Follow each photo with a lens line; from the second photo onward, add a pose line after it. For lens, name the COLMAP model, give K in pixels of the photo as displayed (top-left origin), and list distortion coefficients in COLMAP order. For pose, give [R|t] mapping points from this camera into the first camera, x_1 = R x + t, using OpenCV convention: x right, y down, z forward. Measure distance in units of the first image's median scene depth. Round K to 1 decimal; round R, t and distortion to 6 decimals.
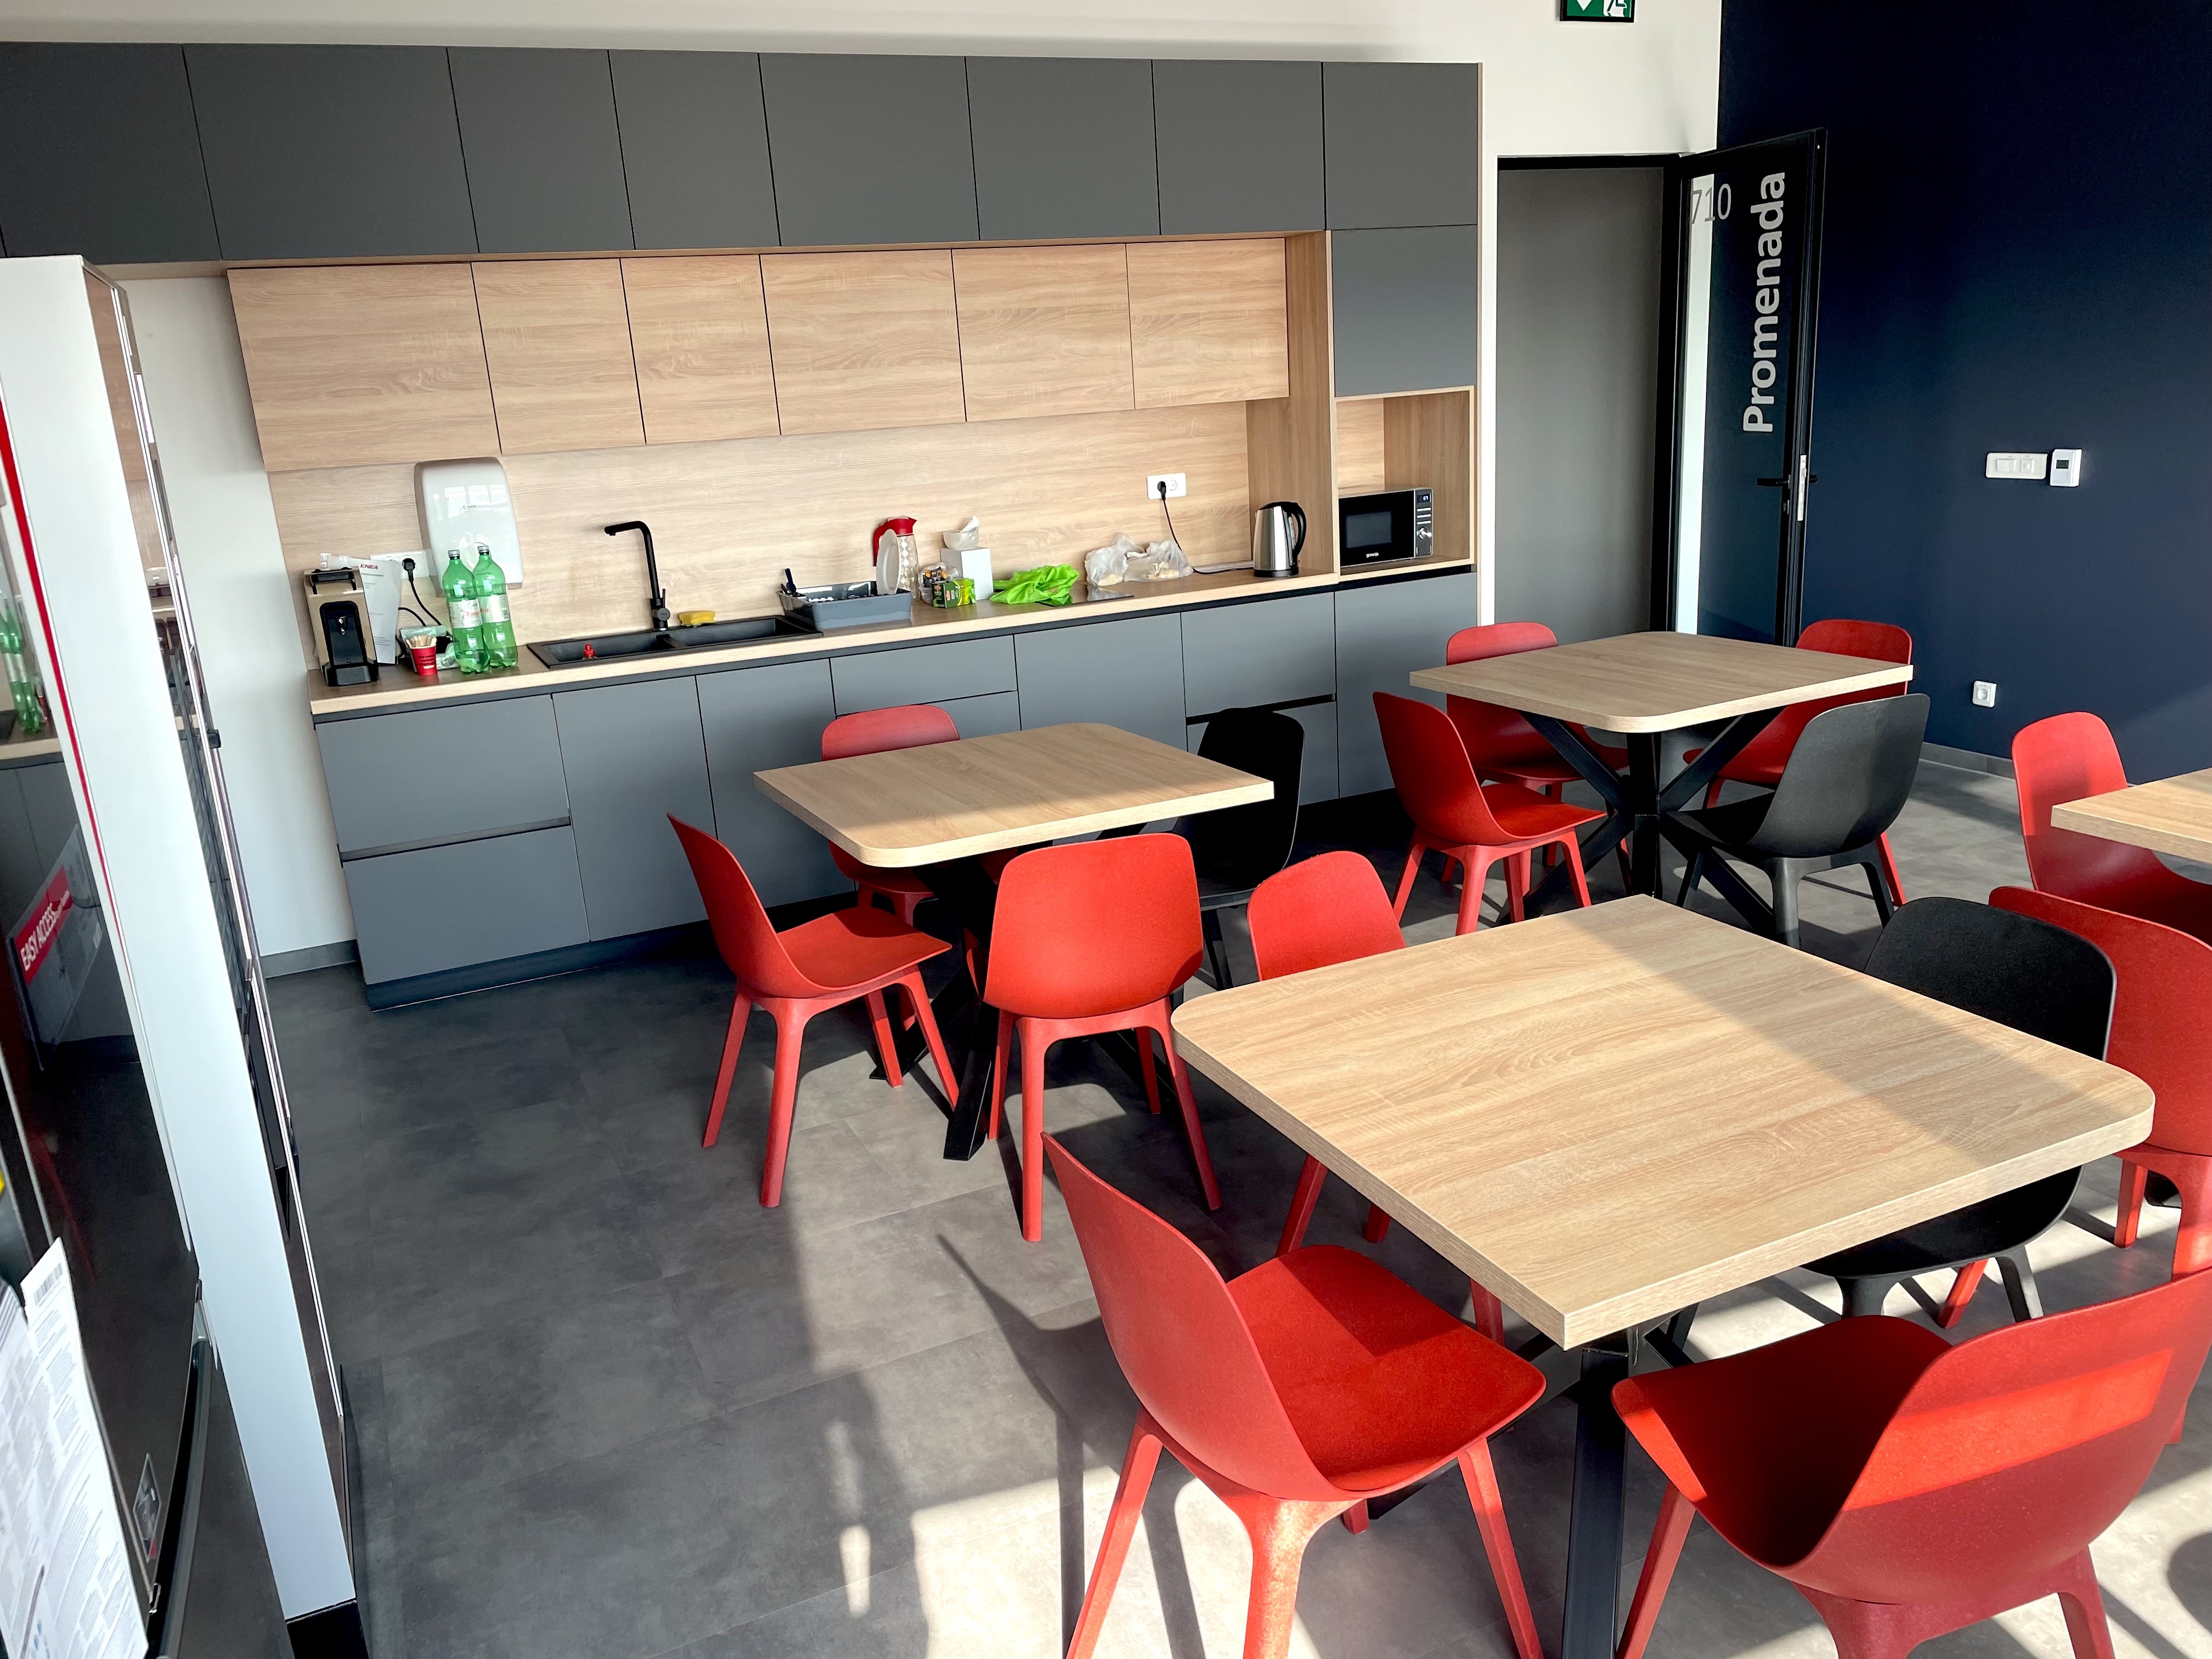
lens RADIAL K [[1668.1, 0, 1106.0], [0, 1668.1, 829.5], [0, 0, 1]] dist [0.074702, -0.114441]
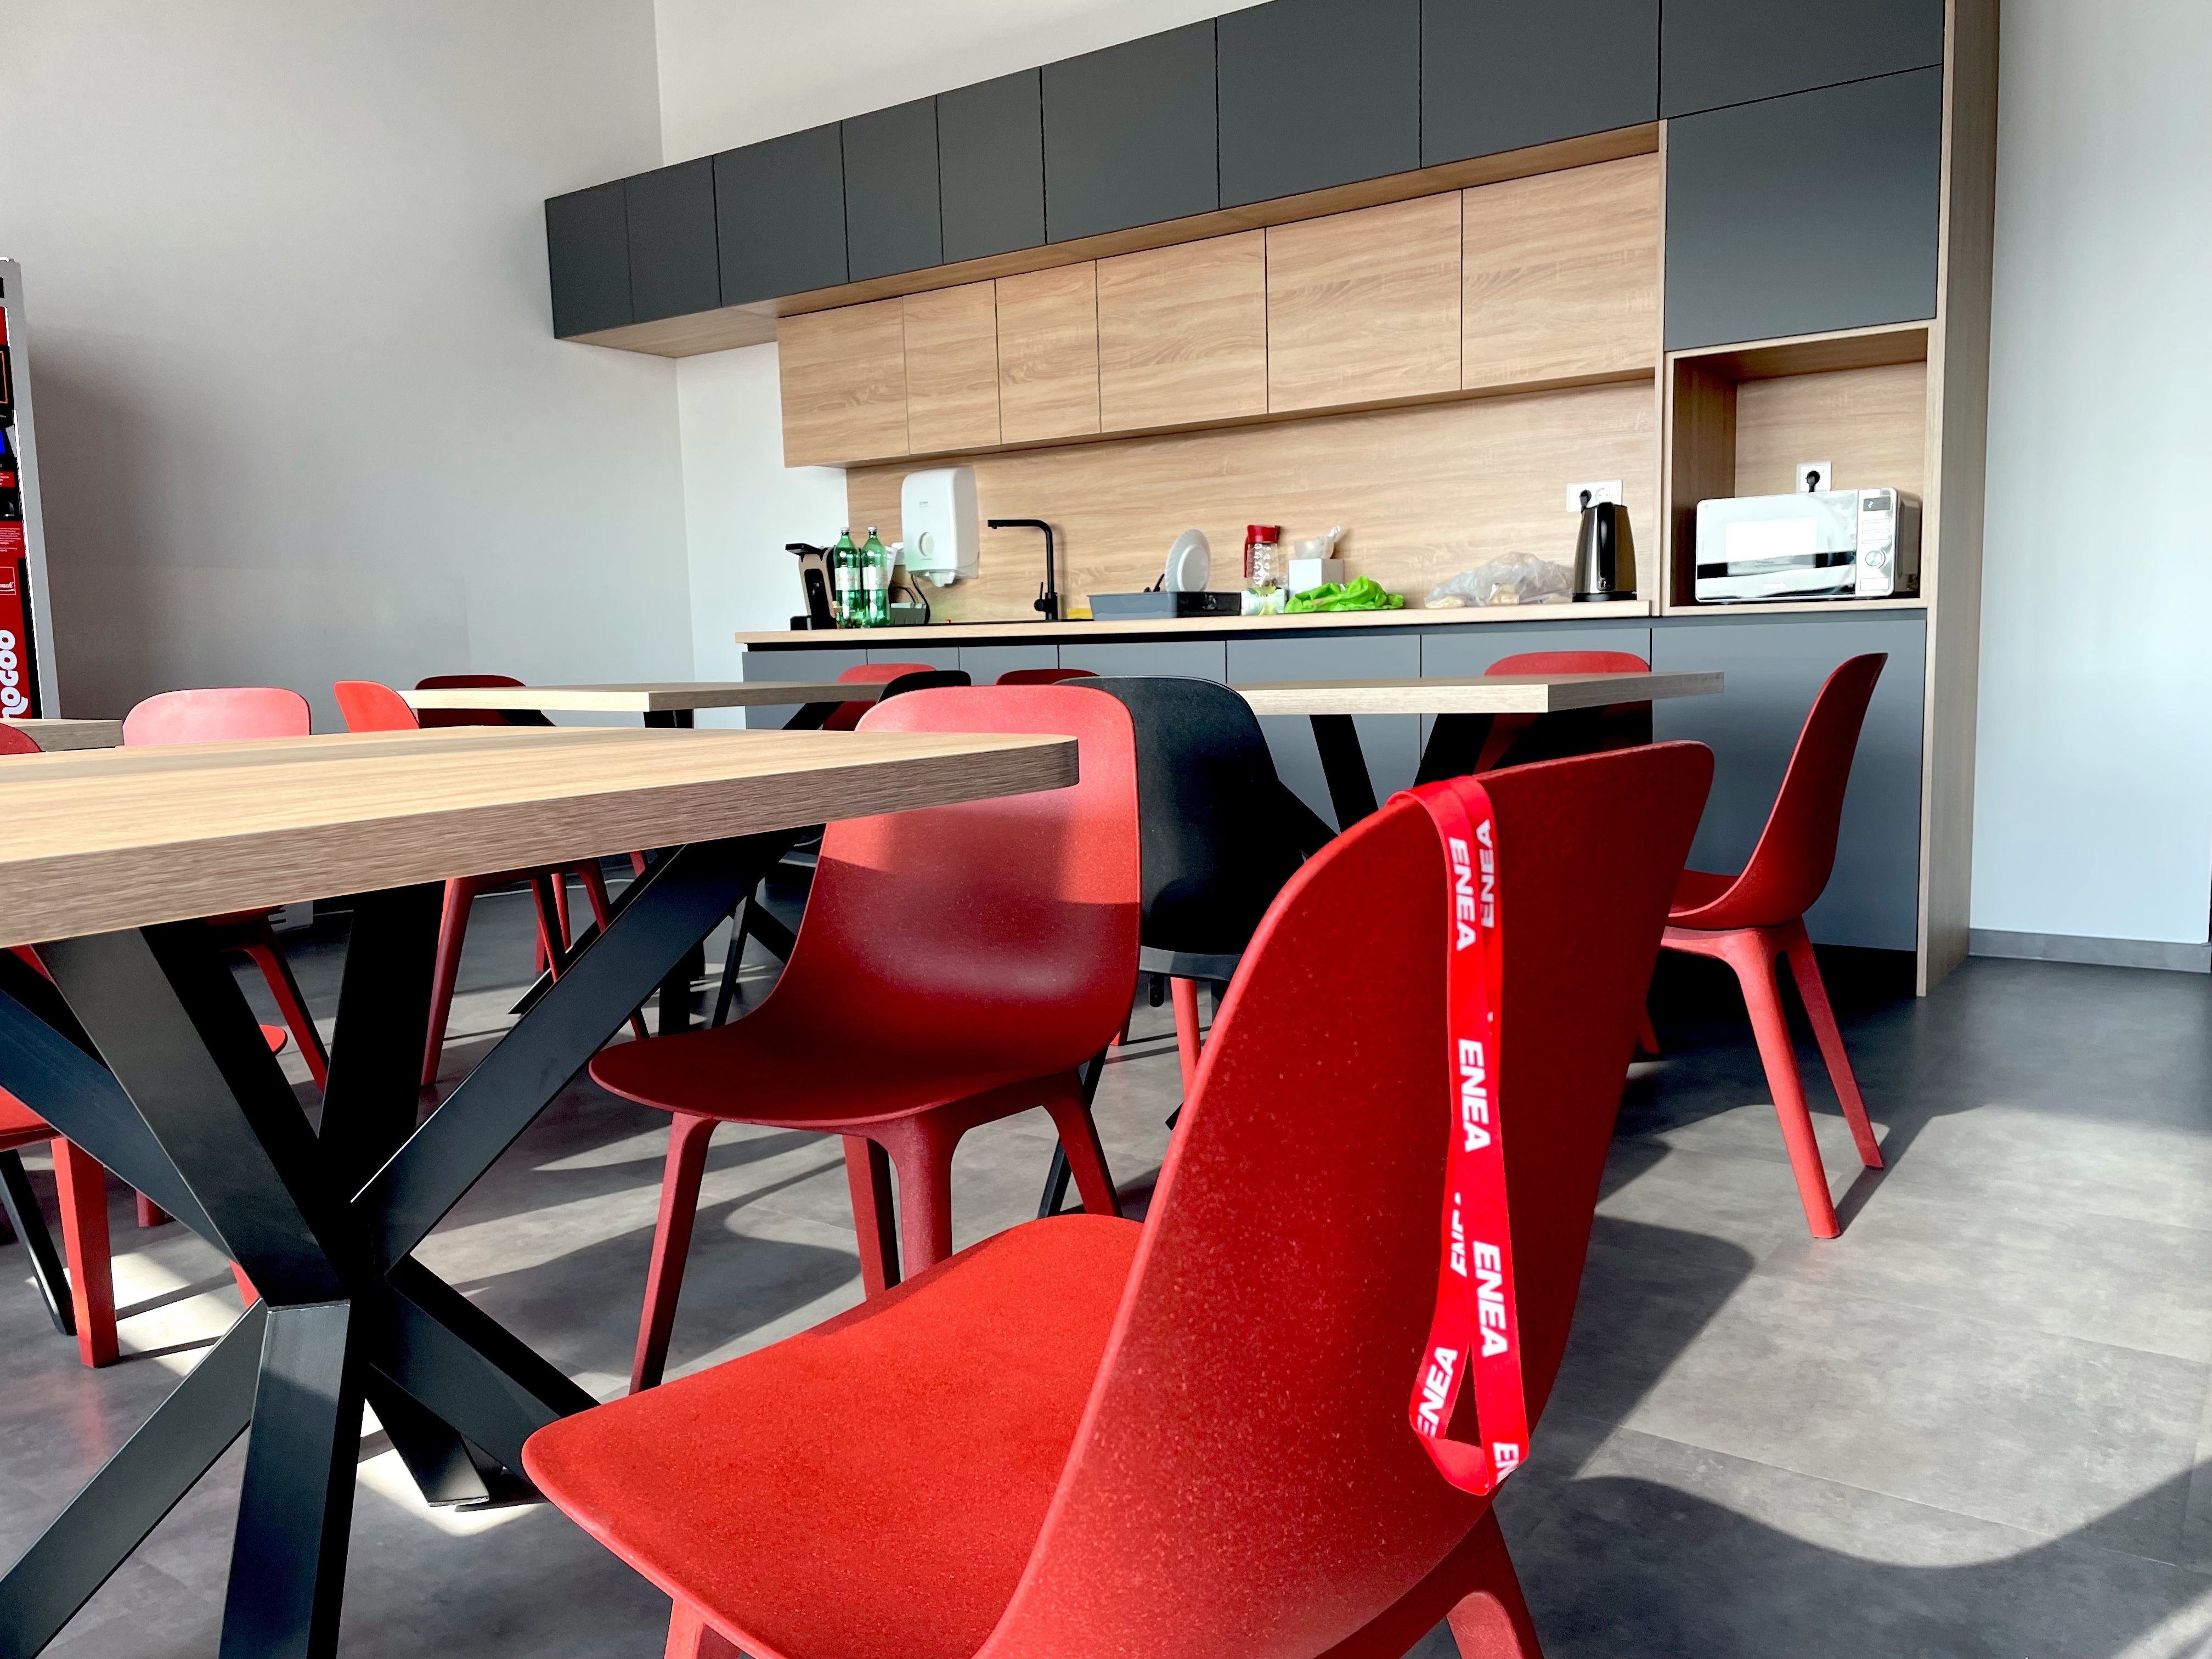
lens RADIAL K [[1668.1, 0, 1106.0], [0, 1668.1, 829.5], [0, 0, 1]] dist [0.074702, -0.114441]
pose [[0.488745, 0.145258, -0.860249, 0.690216], [-0.240028, 0.970377, 0.027483, -0.027686], [0.838758, 0.193052, 0.509133, 0.505933]]
